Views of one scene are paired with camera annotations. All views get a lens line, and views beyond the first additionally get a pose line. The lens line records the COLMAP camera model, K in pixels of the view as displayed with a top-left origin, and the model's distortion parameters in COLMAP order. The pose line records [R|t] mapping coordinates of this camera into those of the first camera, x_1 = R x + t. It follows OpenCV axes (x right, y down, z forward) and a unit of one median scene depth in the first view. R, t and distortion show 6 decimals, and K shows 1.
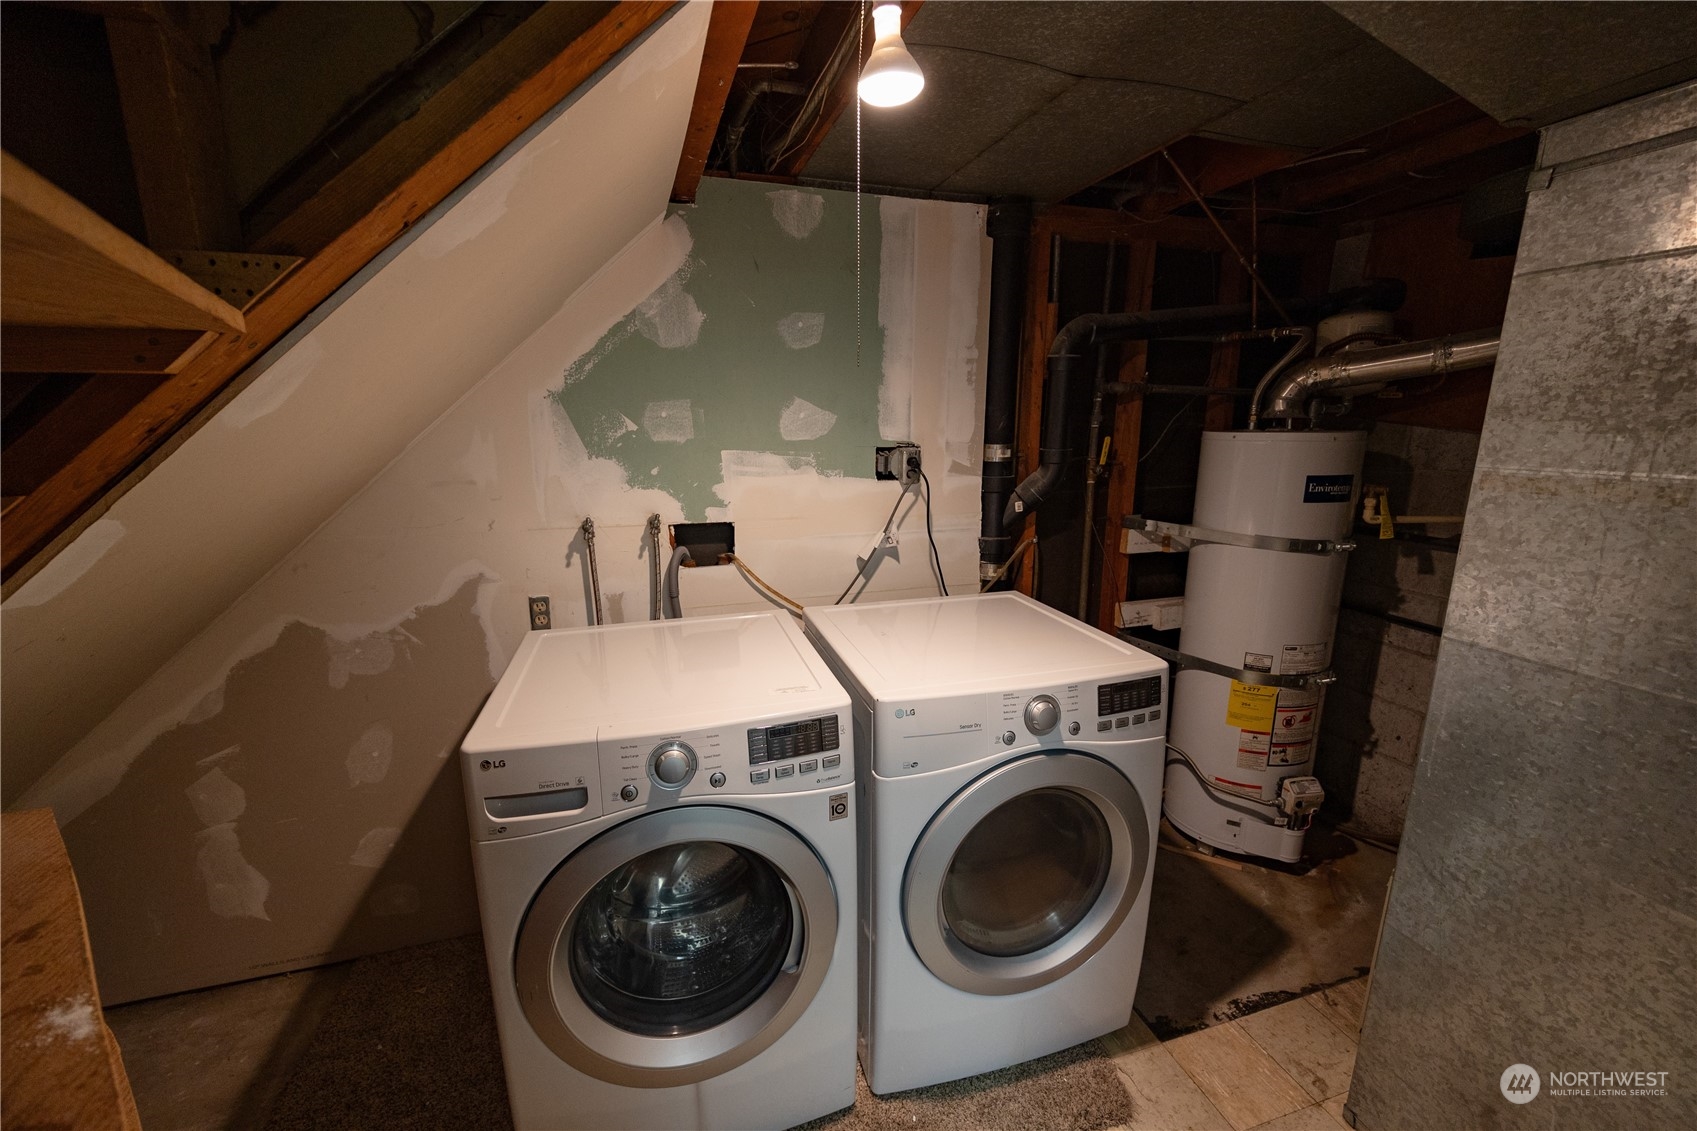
lens RADIAL K [[675.3, 0, 845.6], [0, 675.3, 574.5], [0, 0, 1]] dist [0.001723, -0.001672]
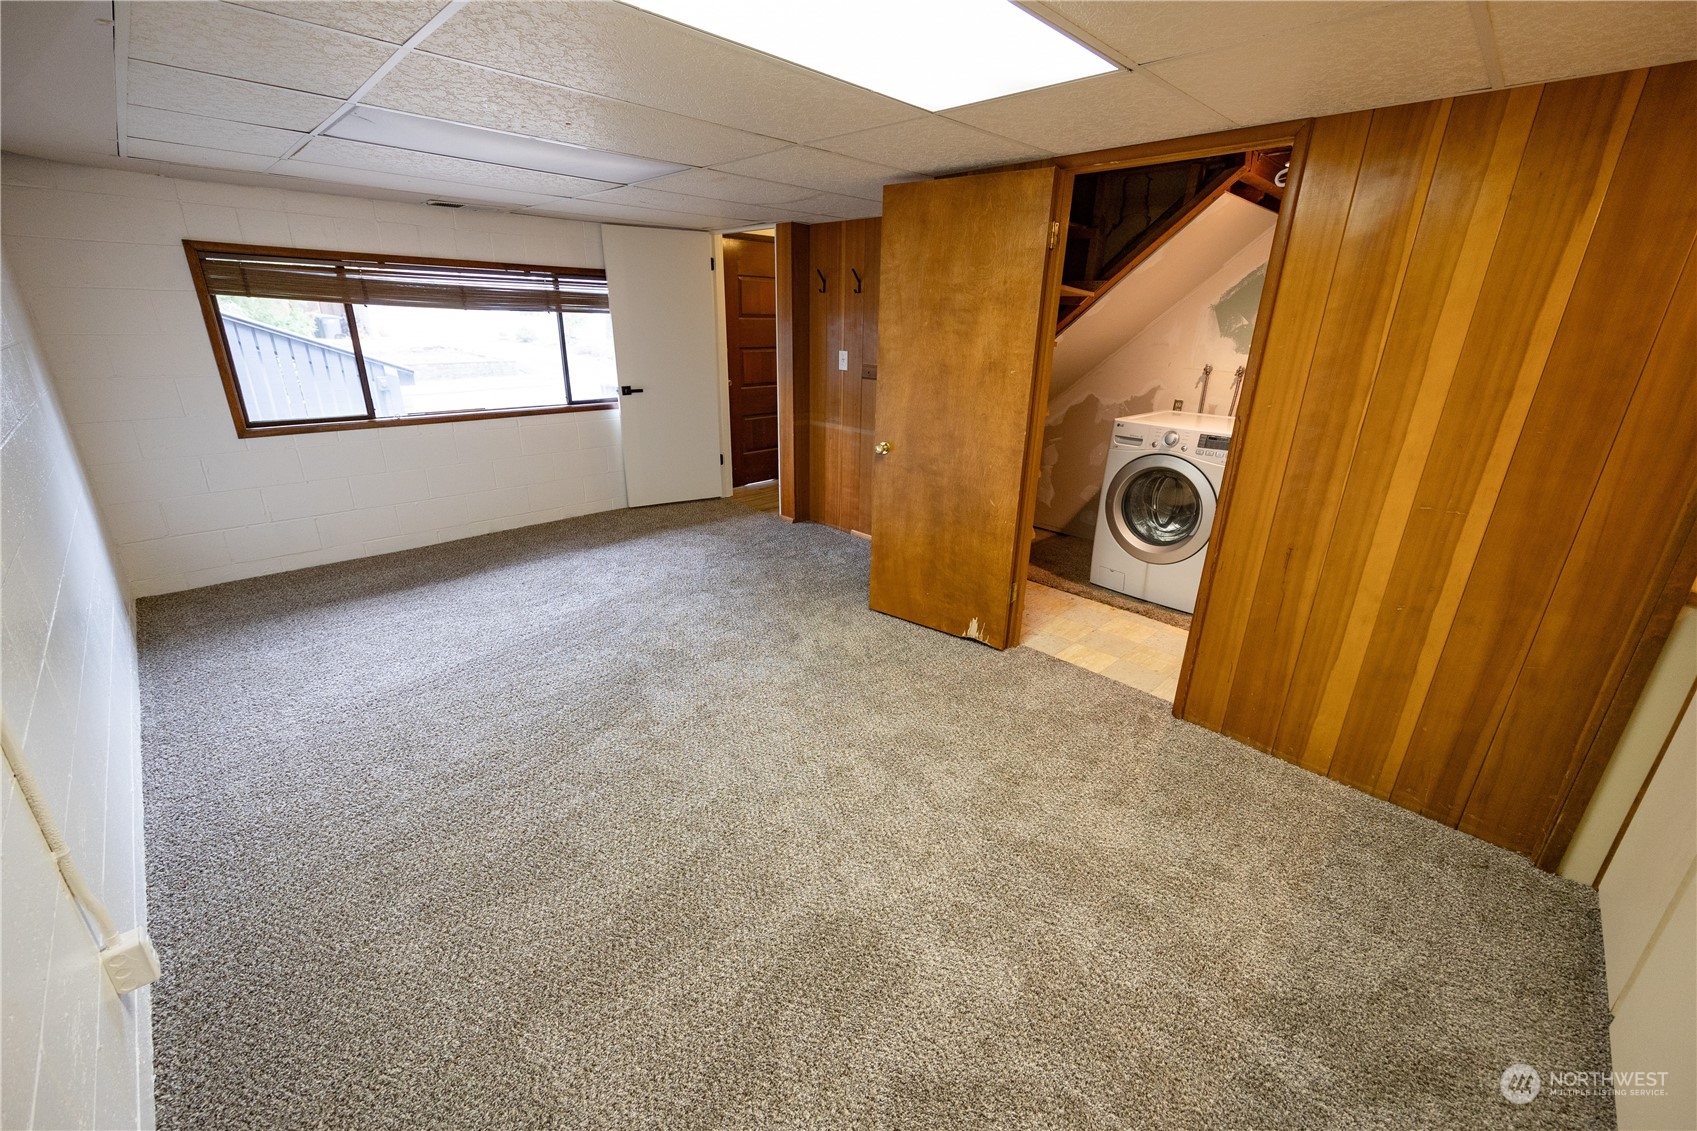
lens RADIAL K [[675.3, 0, 849.6], [0, 675.3, 562.2], [0, 0, 1]] dist [0.001723, -0.001672]
pose [[0.463027, 0.320911, -0.826209, 1.048442], [-0.224399, 0.944229, 0.240992, 0.243824], [0.857468, 0.073815, 0.509216, -1.020444]]
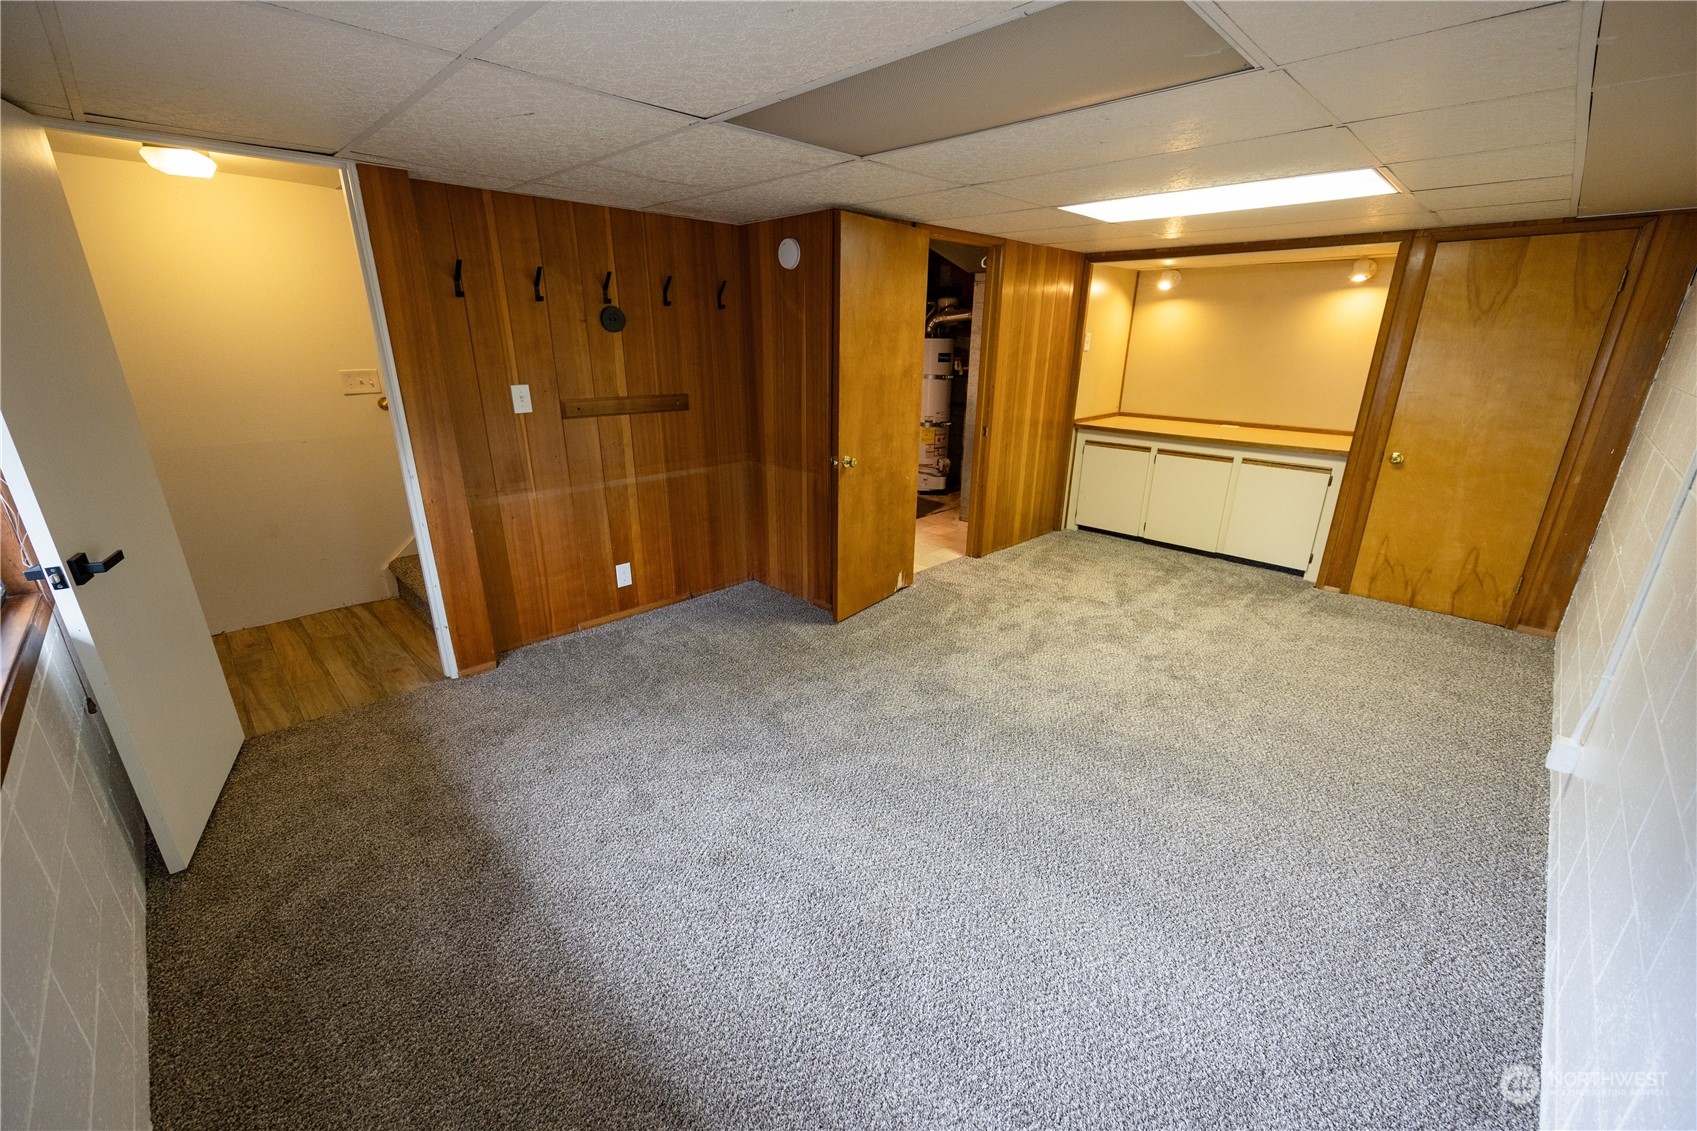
lens RADIAL K [[675.3, 0, 850.4], [0, 675.3, 568.7], [0, 0, 1]] dist [0.001723, -0.001672]
pose [[0.888244, -0.135027, 0.439079, -1.209916], [0.086915, 0.987959, 0.127993, 0.413103], [-0.451075, -0.075526, 0.889285, -1.703684]]
